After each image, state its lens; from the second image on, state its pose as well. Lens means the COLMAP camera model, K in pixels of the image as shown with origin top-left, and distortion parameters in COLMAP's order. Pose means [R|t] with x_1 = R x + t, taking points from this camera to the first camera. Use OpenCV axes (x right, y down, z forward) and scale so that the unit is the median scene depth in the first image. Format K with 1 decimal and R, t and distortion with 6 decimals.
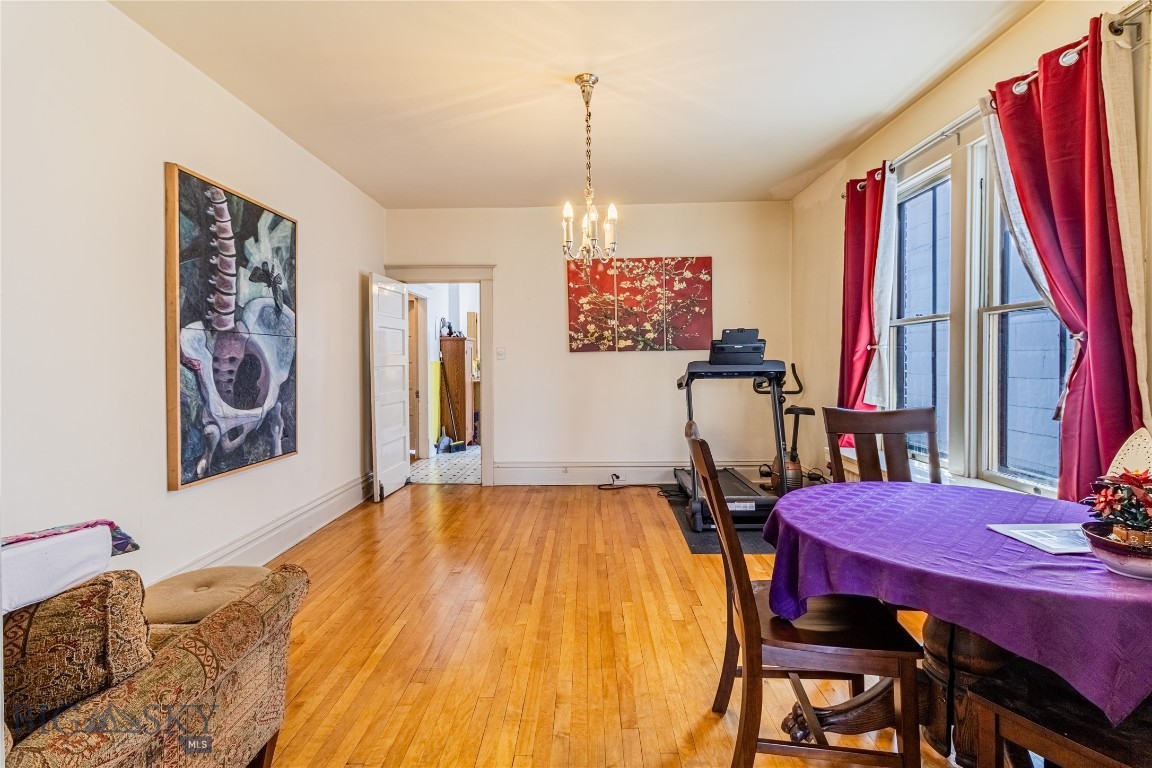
lens RADIAL K [[542.0, 0, 575.8], [0, 542.0, 376.0], [0, 0, 1]] dist [-0.000334, 0.000096]
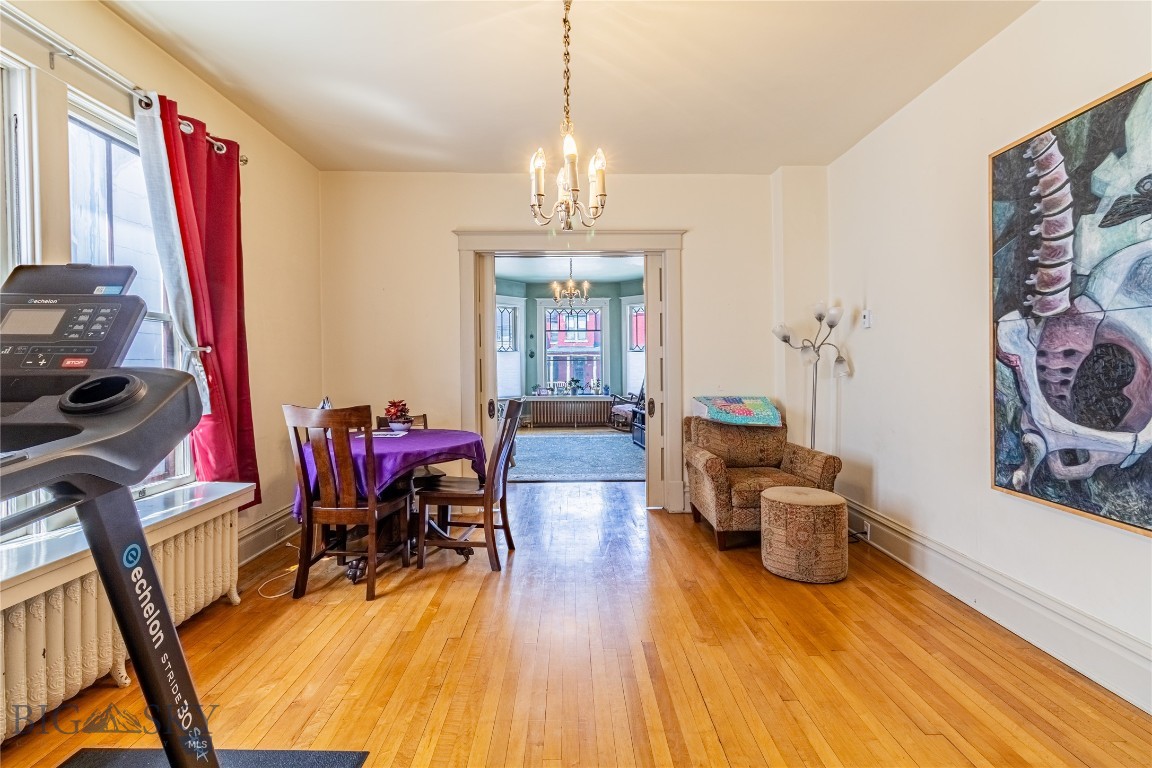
lens RADIAL K [[542.0, 0, 567.5], [0, 542.0, 360.8], [0, 0, 1]] dist [-0.000334, 0.000096]
pose [[-0.999855, 0.013021, -0.010984, 0.035227], [0.012760, 0.999642, 0.023534, -0.045804], [0.011286, 0.023391, -0.999663, 1.720183]]
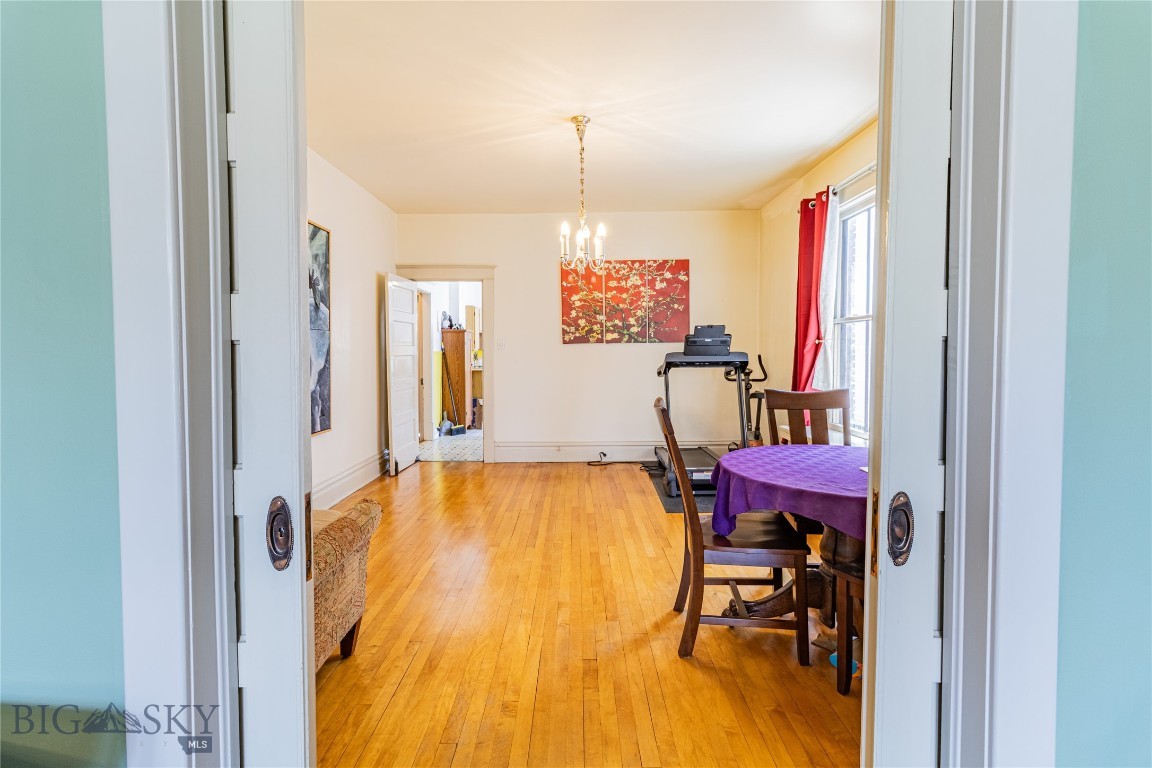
lens RADIAL K [[542.0, 0, 574.6], [0, 542.0, 379.3], [0, 0, 1]] dist [-0.000334, 0.000096]
pose [[0.999790, 0.002383, 0.020368, -0.015905], [-0.002871, 0.999709, 0.023956, 0.004012], [-0.020305, -0.024010, 0.999505, -0.212406]]
